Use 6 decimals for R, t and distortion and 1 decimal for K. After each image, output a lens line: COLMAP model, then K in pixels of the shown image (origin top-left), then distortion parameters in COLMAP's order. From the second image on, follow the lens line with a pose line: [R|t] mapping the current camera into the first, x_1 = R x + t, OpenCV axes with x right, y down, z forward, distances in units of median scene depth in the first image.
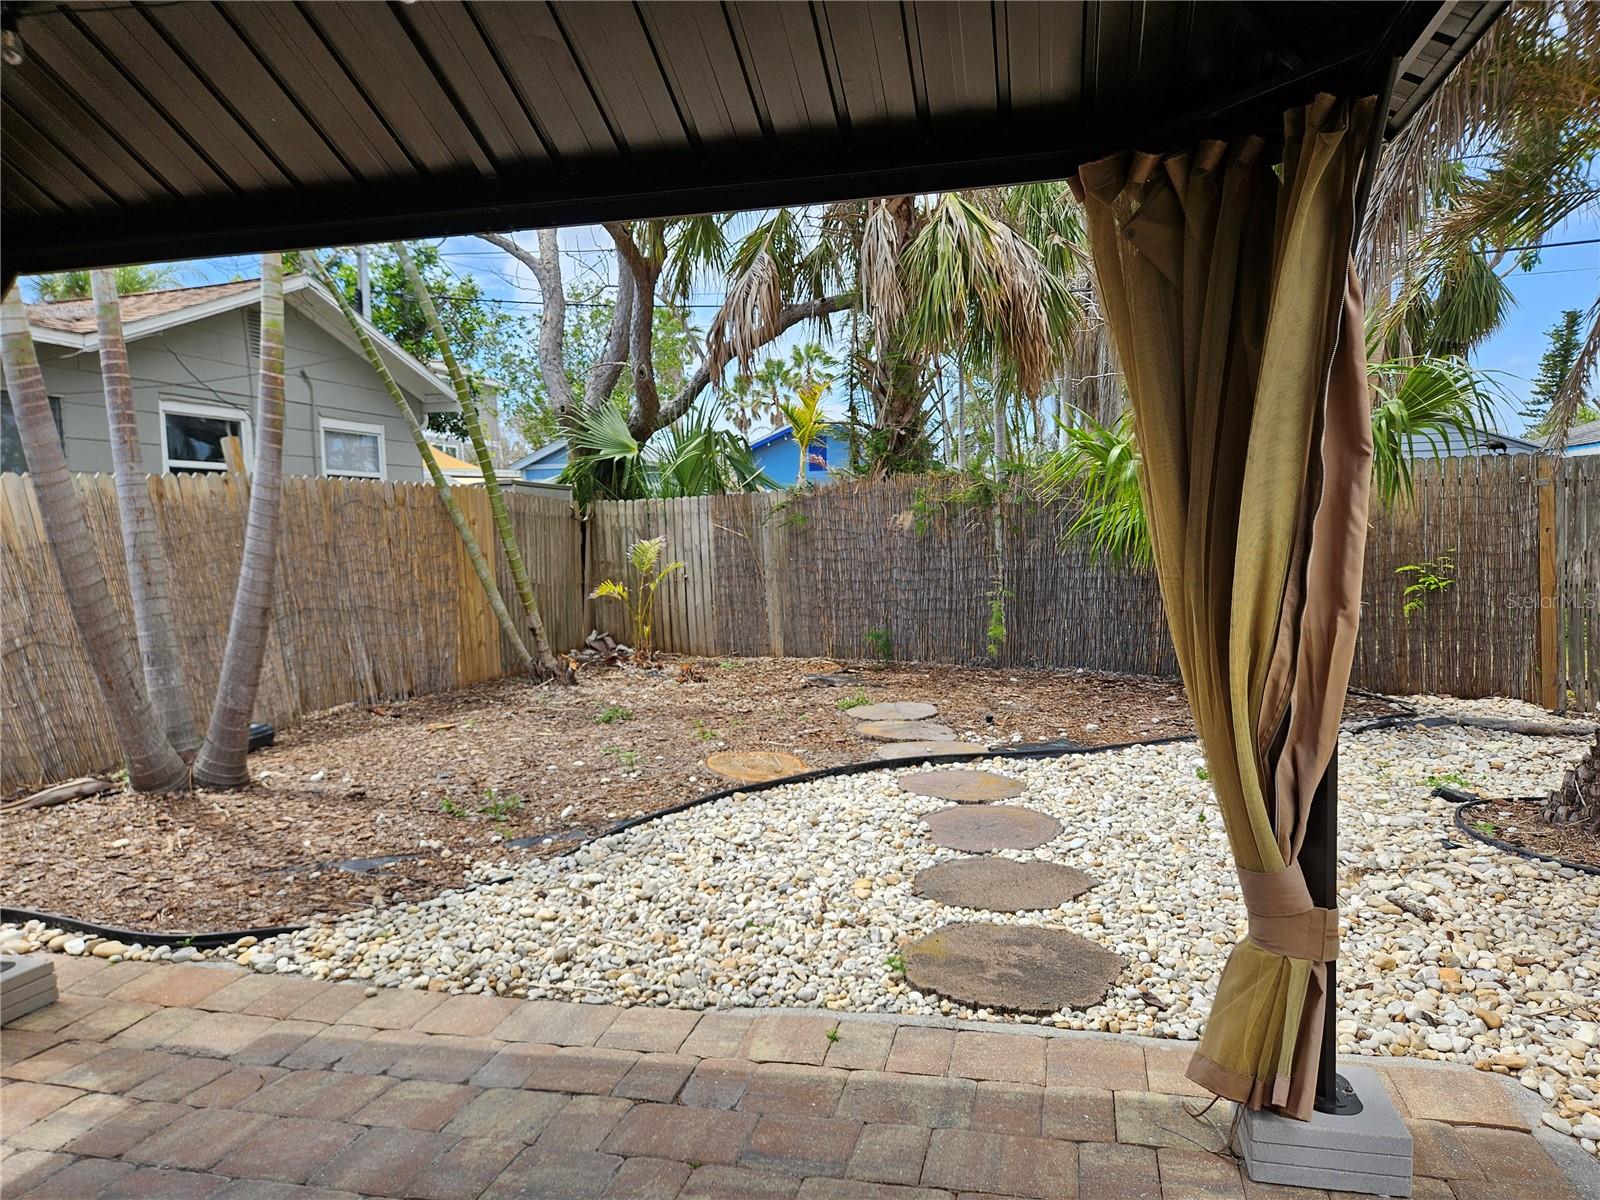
lens RADIAL K [[1066.0, 0, 802.3], [0, 1066.0, 623.9], [0, 0, 1]] dist [0.087108, -0.078483]
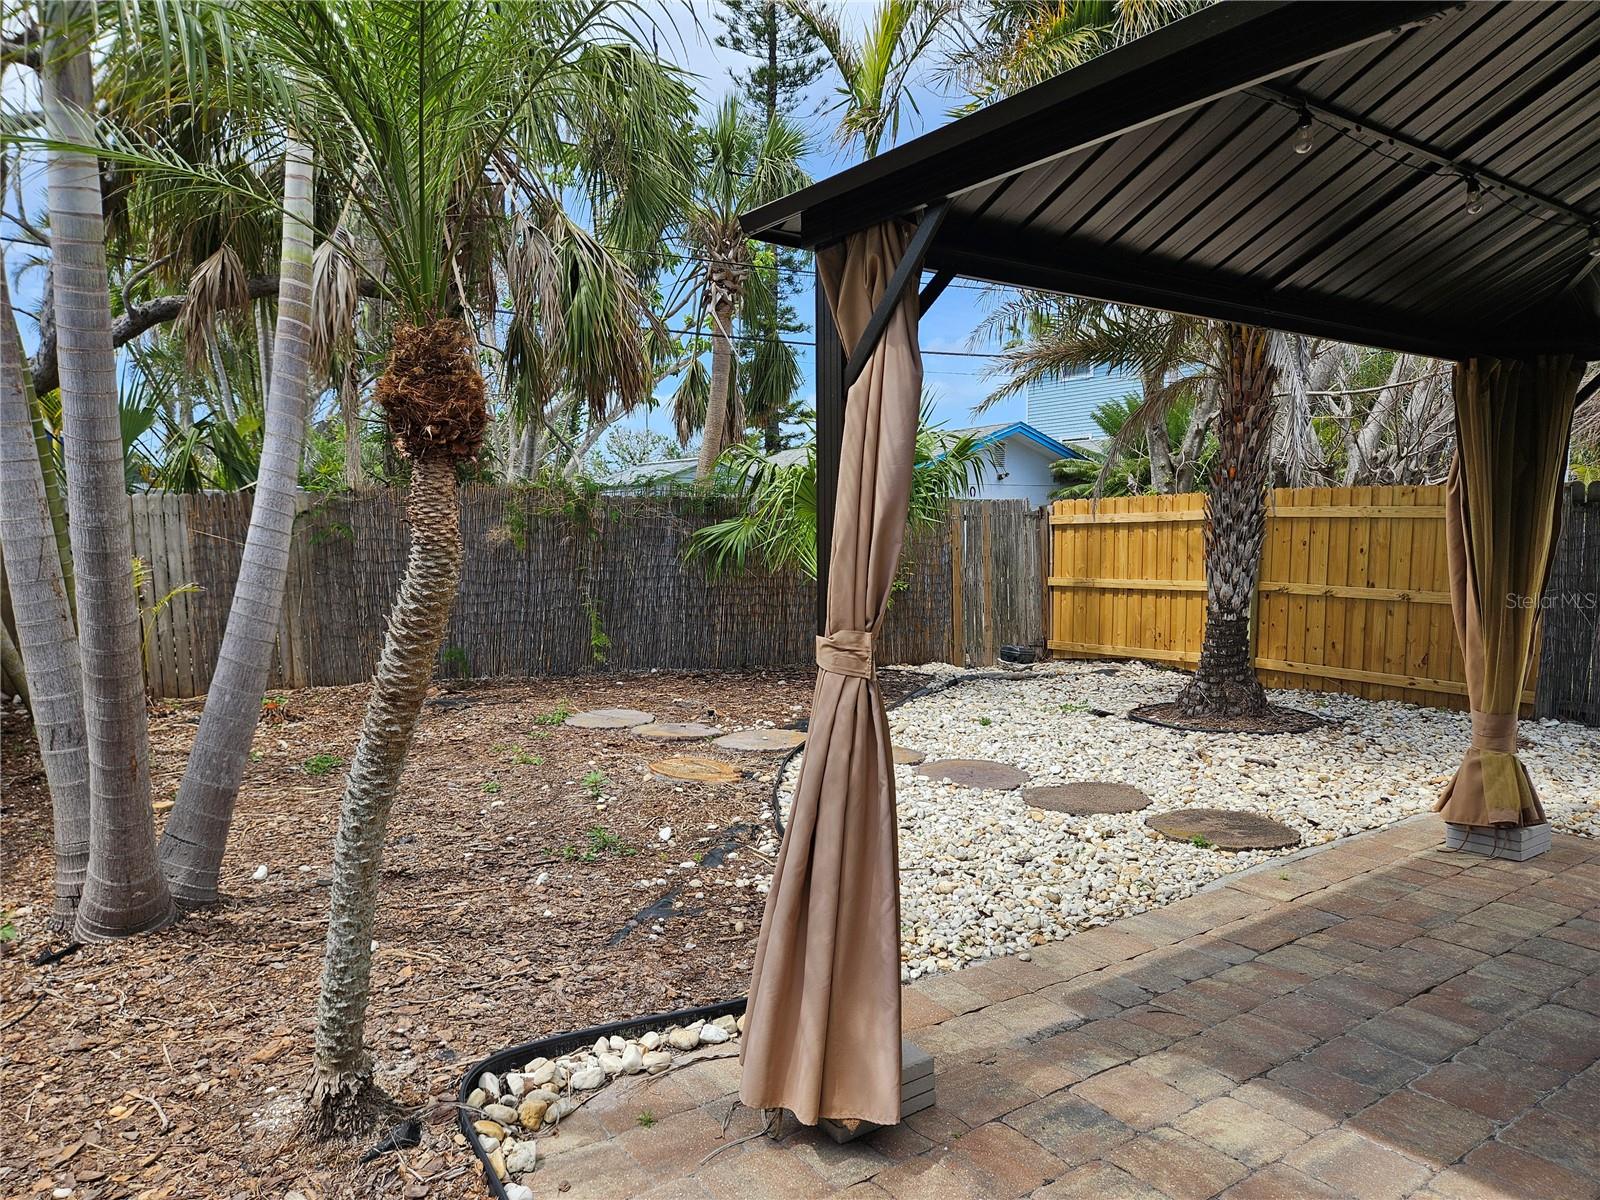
lens RADIAL K [[1066.0, 0, 802.3], [0, 1066.0, 623.9], [0, 0, 1]] dist [0.087108, -0.078483]
pose [[0.656110, -0.045258, 0.753307, -0.803889], [0.055411, 0.998395, 0.011720, -0.015630], [-0.752628, 0.034052, 0.657565, 0.257872]]
